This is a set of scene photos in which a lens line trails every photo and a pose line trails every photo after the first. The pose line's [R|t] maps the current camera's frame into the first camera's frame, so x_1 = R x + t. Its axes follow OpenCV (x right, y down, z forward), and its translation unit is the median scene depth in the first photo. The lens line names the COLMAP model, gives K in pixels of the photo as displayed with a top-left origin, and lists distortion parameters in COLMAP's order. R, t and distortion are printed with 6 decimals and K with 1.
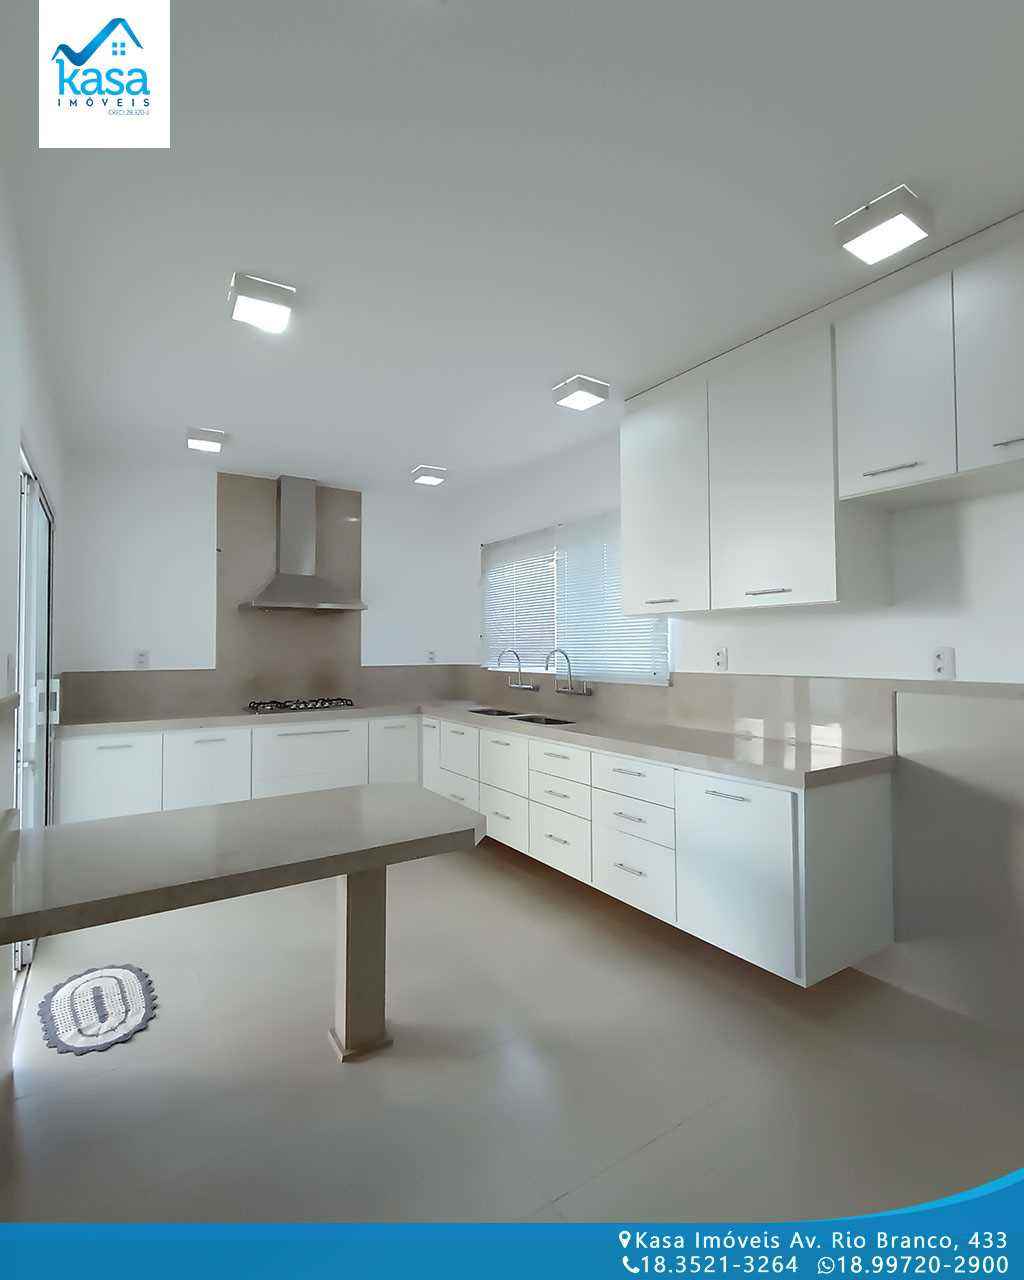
lens RADIAL K [[626.0, 0, 516.9], [0, 626.0, 637.4], [0, 0, 1]] dist [-0.012257, -0.004925]
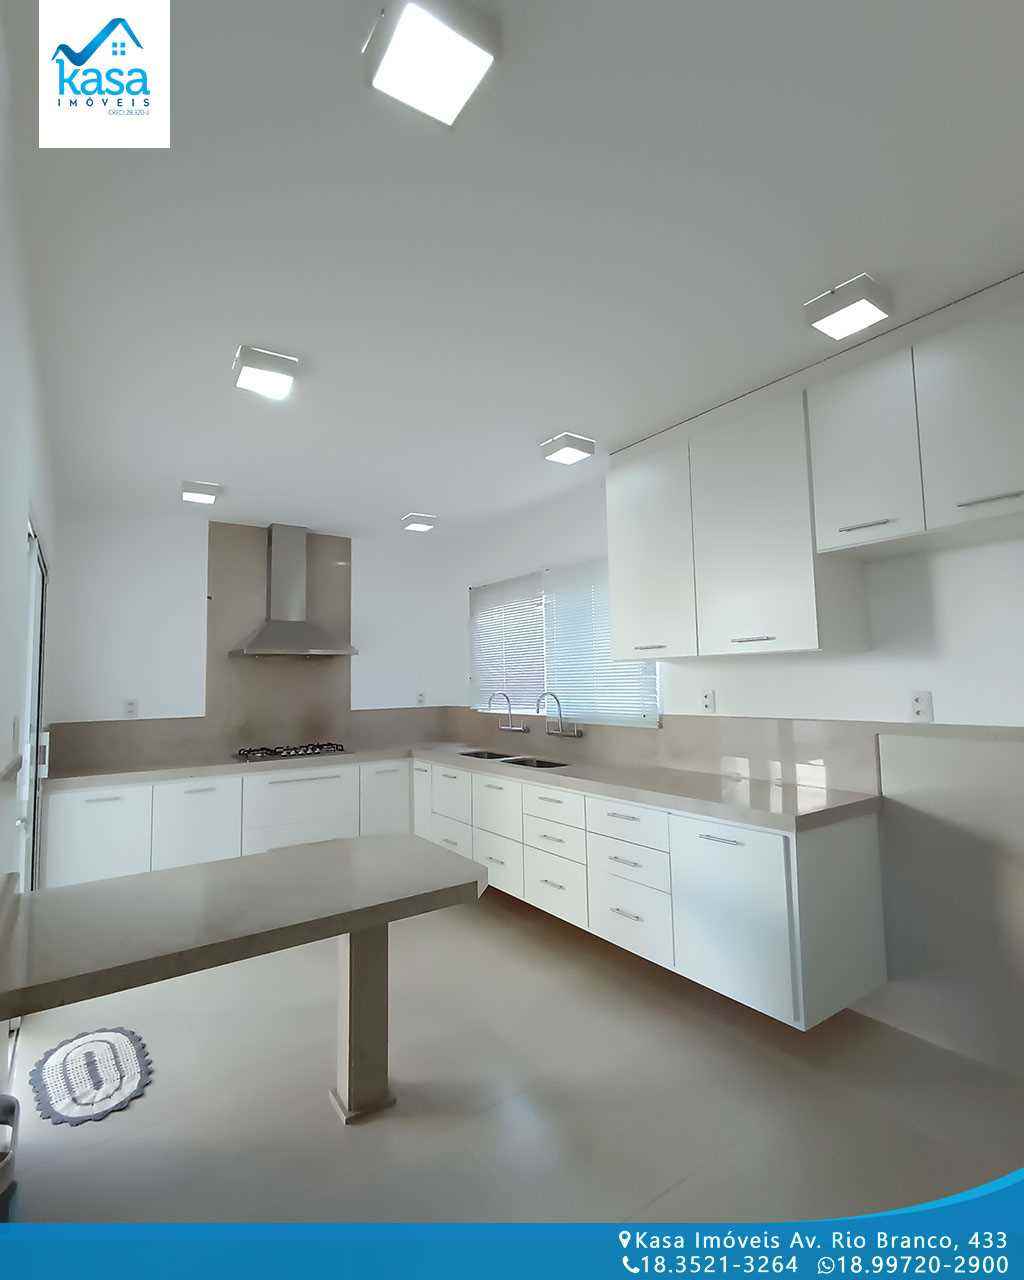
lens RADIAL K [[626.0, 0, 517.5], [0, 626.0, 635.7], [0, 0, 1]] dist [-0.012257, -0.004925]
pose [[0.999457, -0.013767, 0.029942, -0.018400], [0.015411, 0.998346, -0.055395, -0.023836], [-0.029129, 0.055826, 0.998015, -0.025025]]
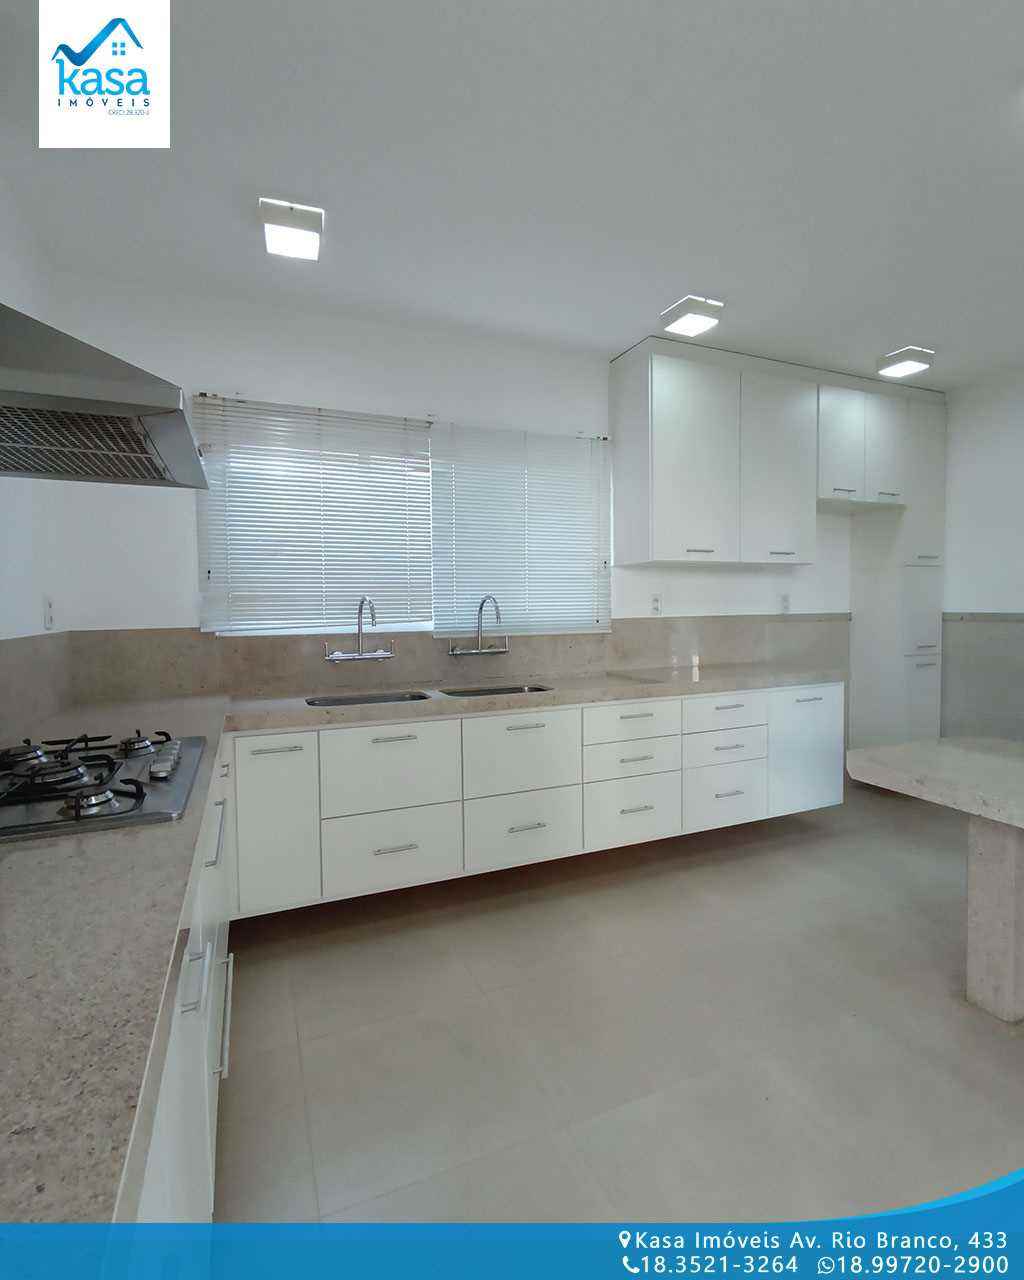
lens RADIAL K [[626.0, 0, 513.5], [0, 626.0, 637.3], [0, 0, 1]] dist [-0.012257, -0.004925]
pose [[0.180522, -0.061114, 0.981671, -0.939864], [-0.013699, 0.997815, 0.064638, 0.026435], [-0.983476, -0.025116, 0.179290, 1.157369]]
